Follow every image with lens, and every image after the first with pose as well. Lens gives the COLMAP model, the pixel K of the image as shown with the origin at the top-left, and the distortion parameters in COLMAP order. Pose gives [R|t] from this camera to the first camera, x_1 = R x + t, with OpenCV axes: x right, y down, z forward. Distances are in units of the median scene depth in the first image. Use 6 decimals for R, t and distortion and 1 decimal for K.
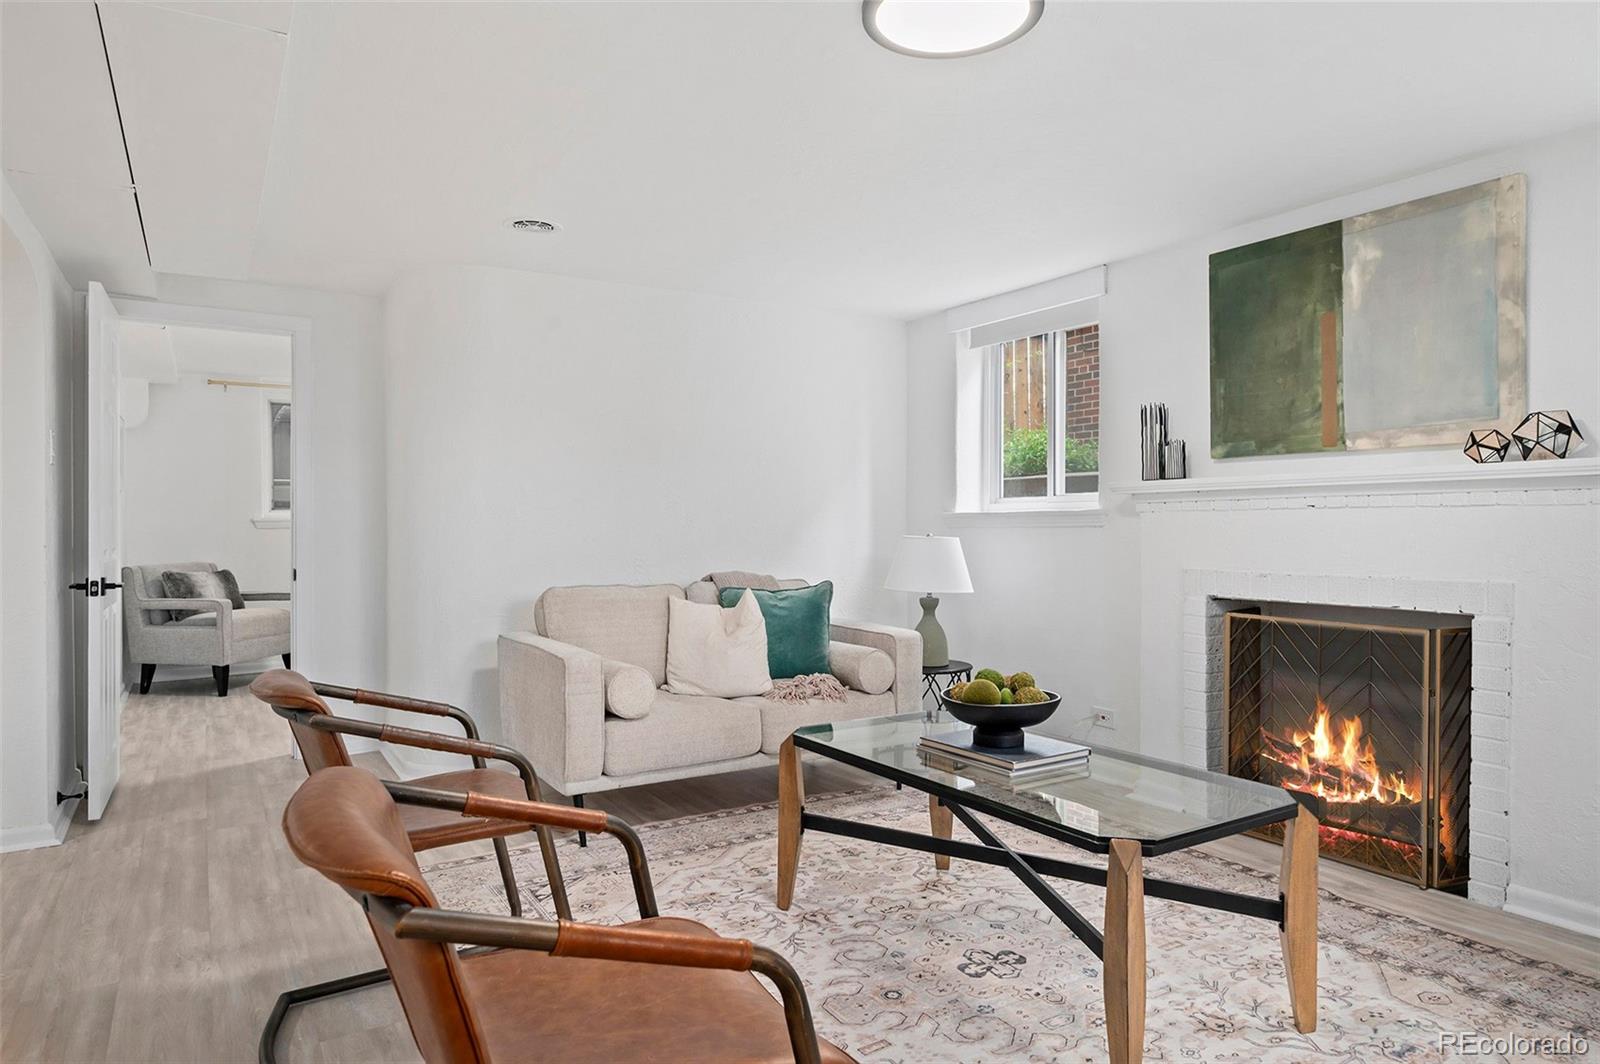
lens RADIAL K [[965.6, 0, 796.2], [0, 965.6, 544.5], [0, 0, 1]] dist [0.000048, -0.000089]
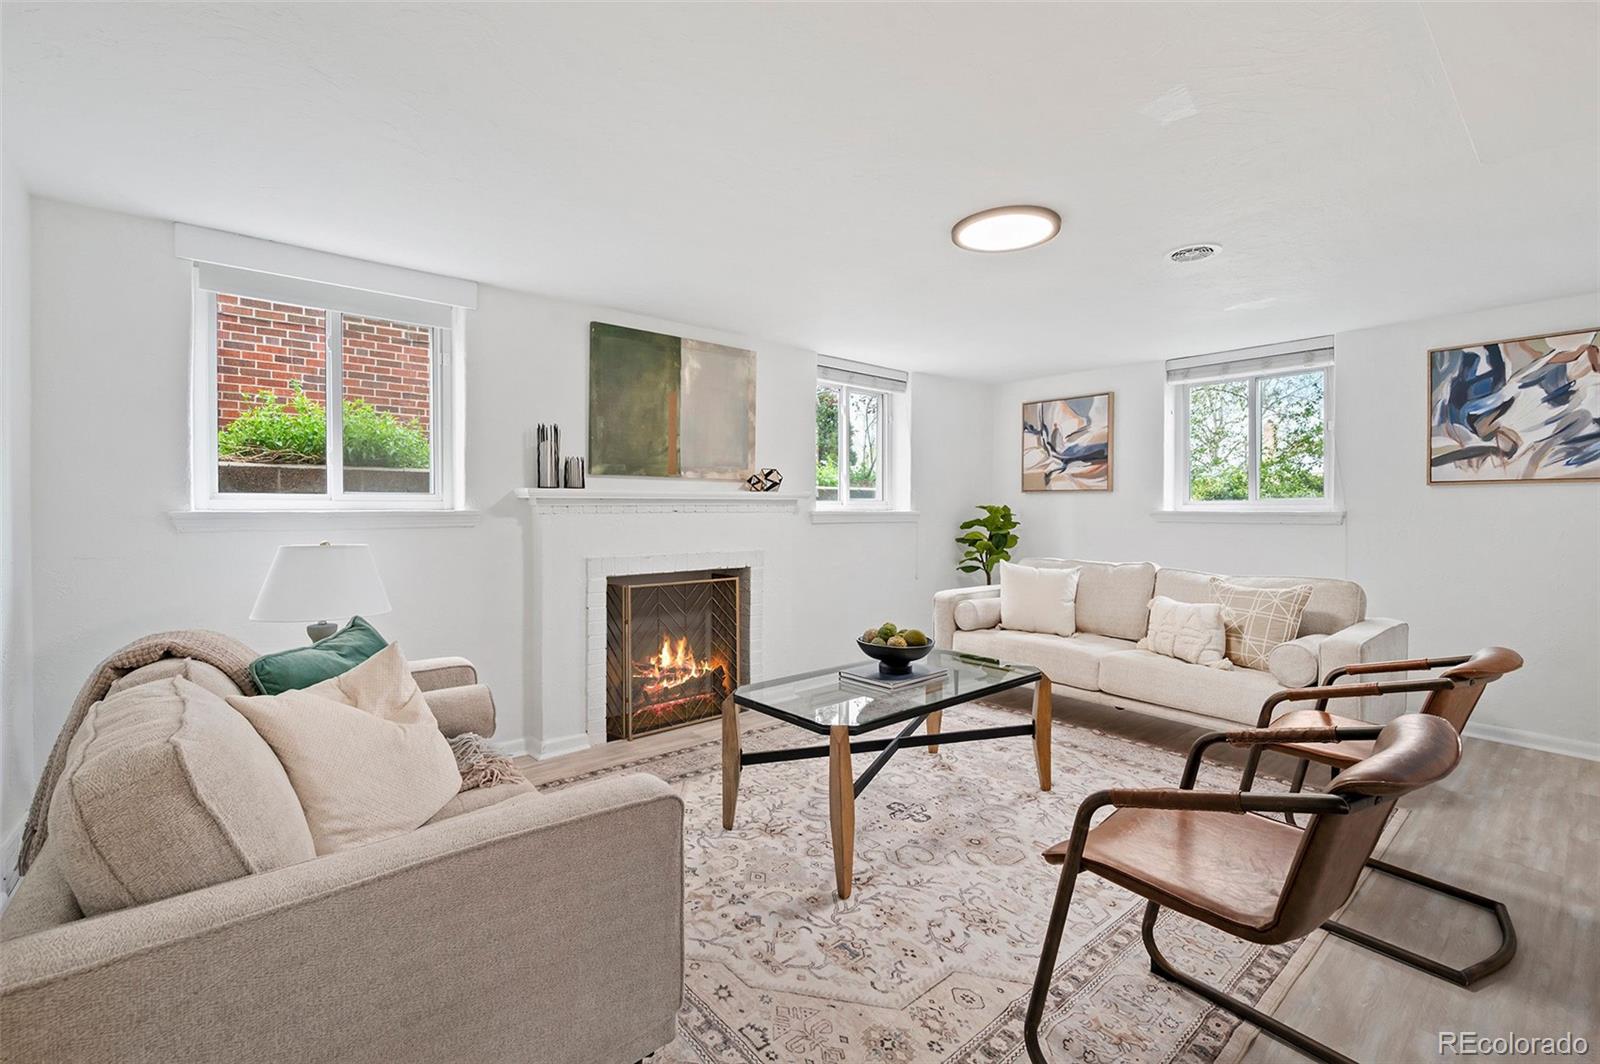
lens RADIAL K [[673.8, 0, 800.0], [0, 673.8, 532.0], [0, 0, 1]] dist [-0.001400, -0.000107]
pose [[-0.136651, -0.054761, 0.989105, -0.621167], [0.002527, 0.998448, 0.055627, -0.068078], [-0.990616, 0.010101, -0.136300, 0.963065]]
